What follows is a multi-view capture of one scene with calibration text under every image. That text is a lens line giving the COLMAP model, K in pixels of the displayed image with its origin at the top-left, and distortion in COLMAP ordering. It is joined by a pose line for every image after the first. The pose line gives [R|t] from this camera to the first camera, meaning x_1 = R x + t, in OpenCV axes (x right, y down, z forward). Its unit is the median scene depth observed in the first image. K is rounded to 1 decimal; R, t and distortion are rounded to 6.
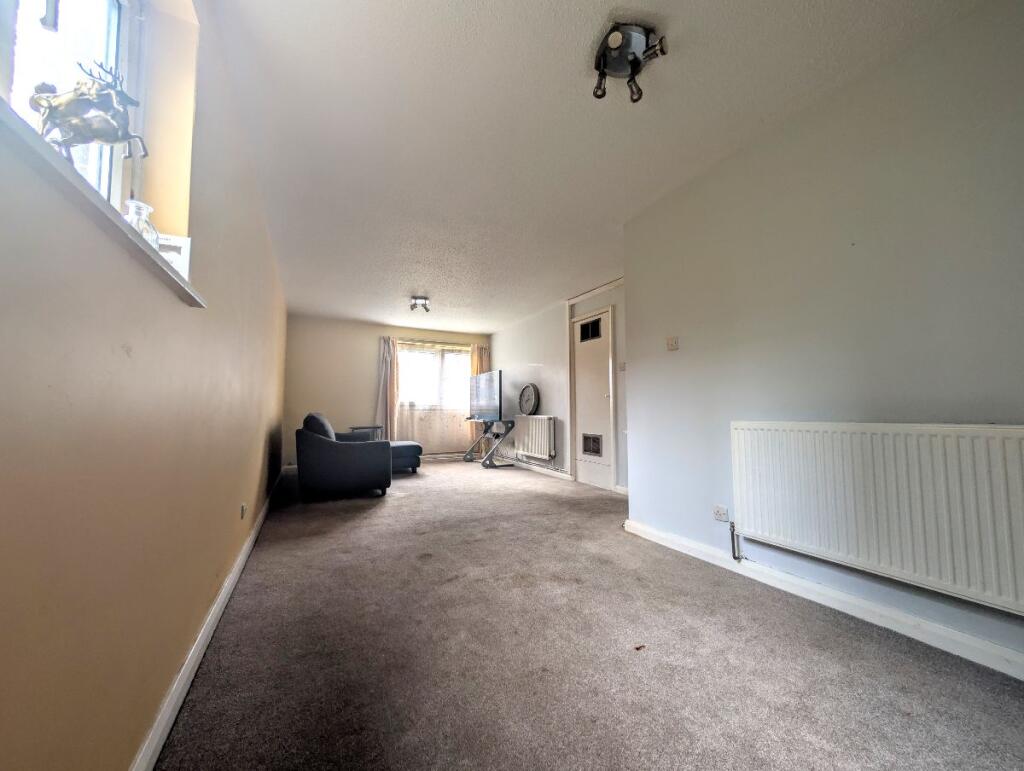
lens RADIAL K [[388.0, 0, 513.0], [0, 388.0, 385.7], [0, 0, 1]] dist [-0.000340, 0.000588]
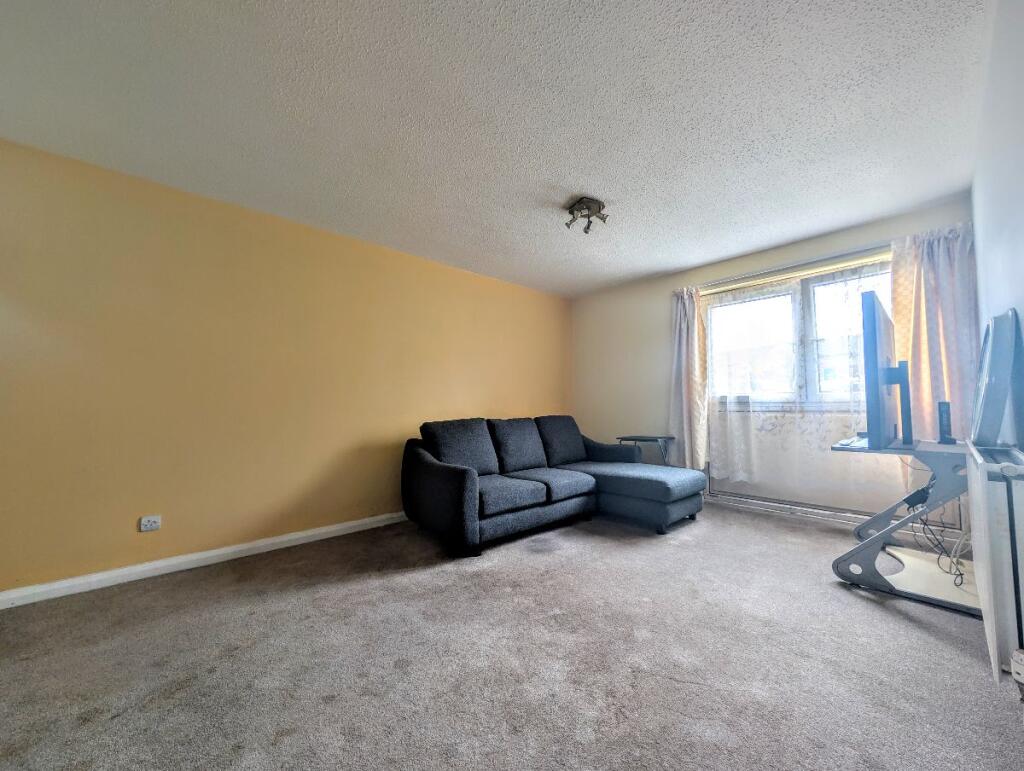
lens RADIAL K [[388.0, 0, 513.6], [0, 388.0, 386.7], [0, 0, 1]] dist [-0.000340, 0.000588]
pose [[0.260666, -0.047482, -0.964261, 0.182593], [0.069958, 0.997093, -0.030188, 0.025173], [0.962891, -0.059589, 0.263230, 0.590545]]
